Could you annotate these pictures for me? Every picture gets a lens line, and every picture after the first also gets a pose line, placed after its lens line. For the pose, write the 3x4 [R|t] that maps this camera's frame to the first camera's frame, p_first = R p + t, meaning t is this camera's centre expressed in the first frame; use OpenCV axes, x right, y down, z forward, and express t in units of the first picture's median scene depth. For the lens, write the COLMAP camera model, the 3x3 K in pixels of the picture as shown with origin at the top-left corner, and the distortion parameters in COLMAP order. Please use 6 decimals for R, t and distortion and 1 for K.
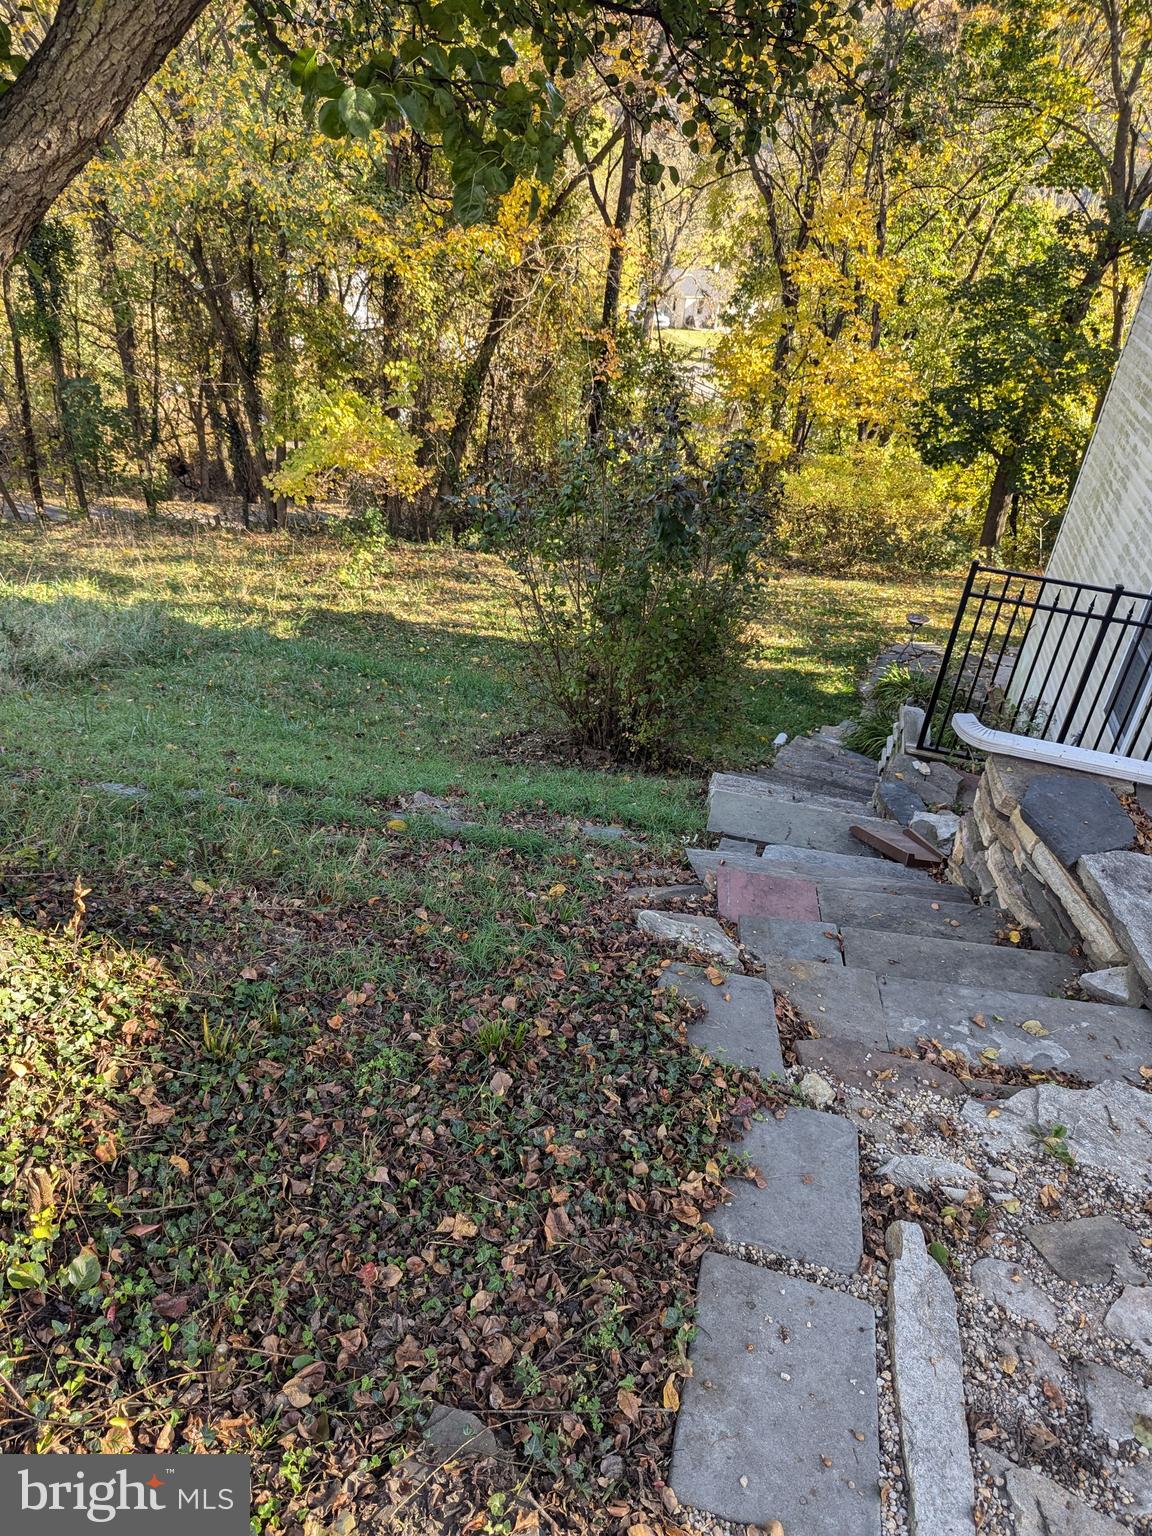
lens RADIAL K [[1067.2, 0, 576.0], [0, 1067.2, 768.0], [0, 0, 1]] dist [0.066993, -0.062349]
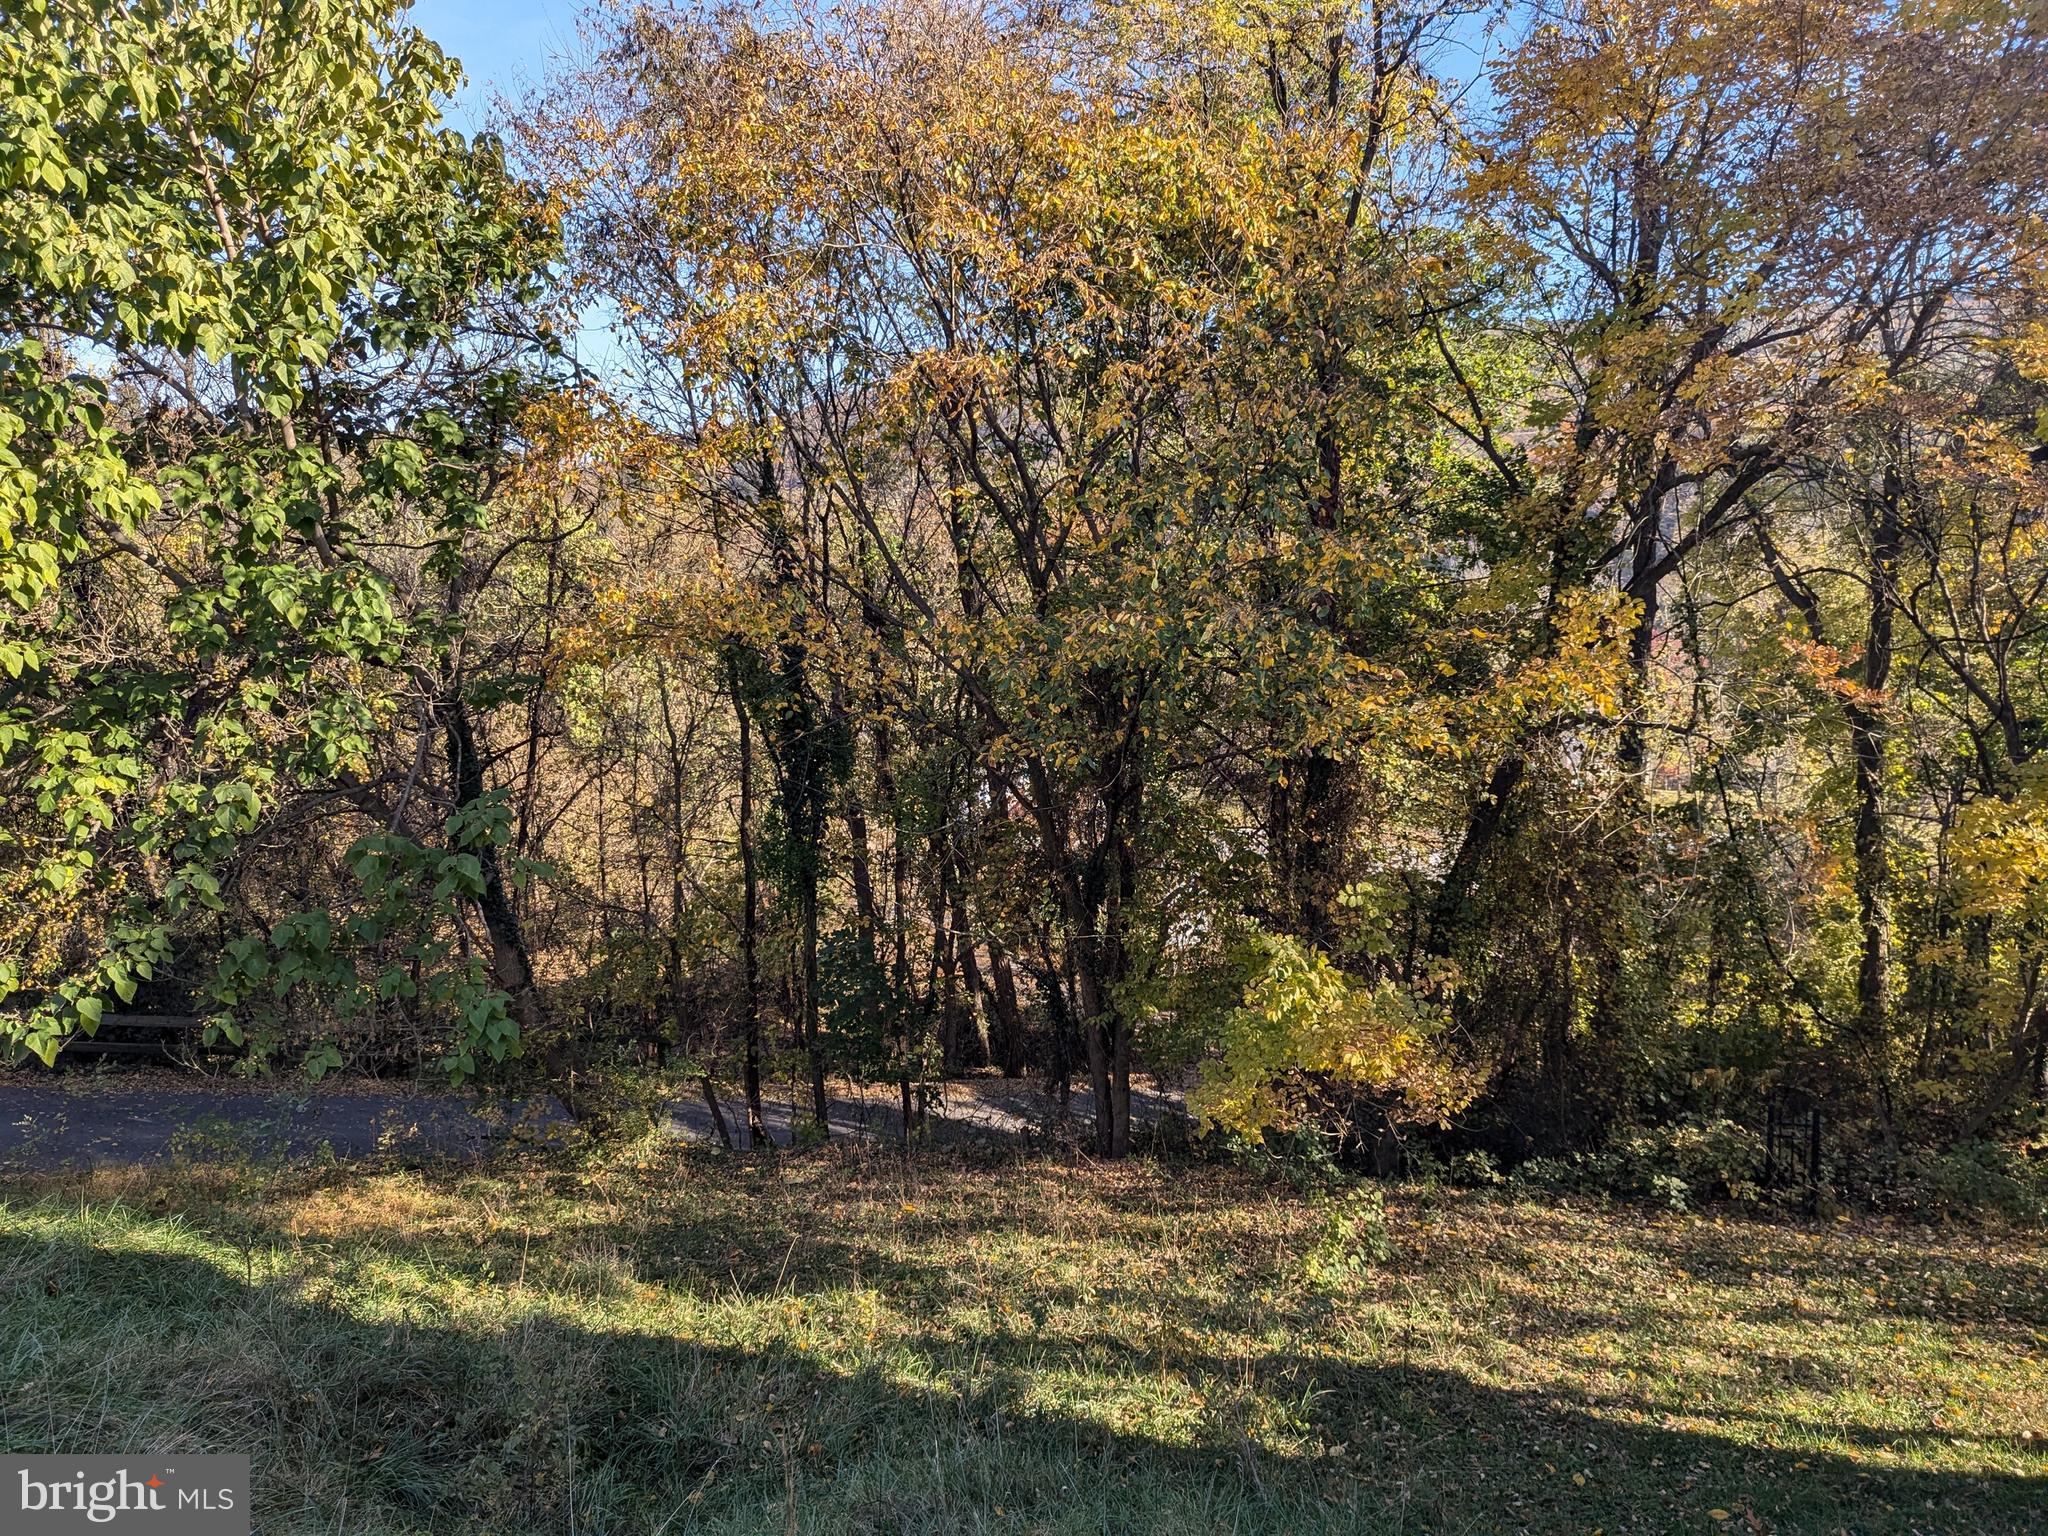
lens RADIAL K [[1422.8, 0, 1002.1], [0, 1422.8, 796.1], [0, 0, 1]] dist [0.066770, -0.058920]
pose [[0.977660, -0.059697, -0.201538, -0.202780], [-0.022927, 0.922813, -0.384564, -0.113576], [0.208939, 0.380594, 0.900829, 0.225967]]
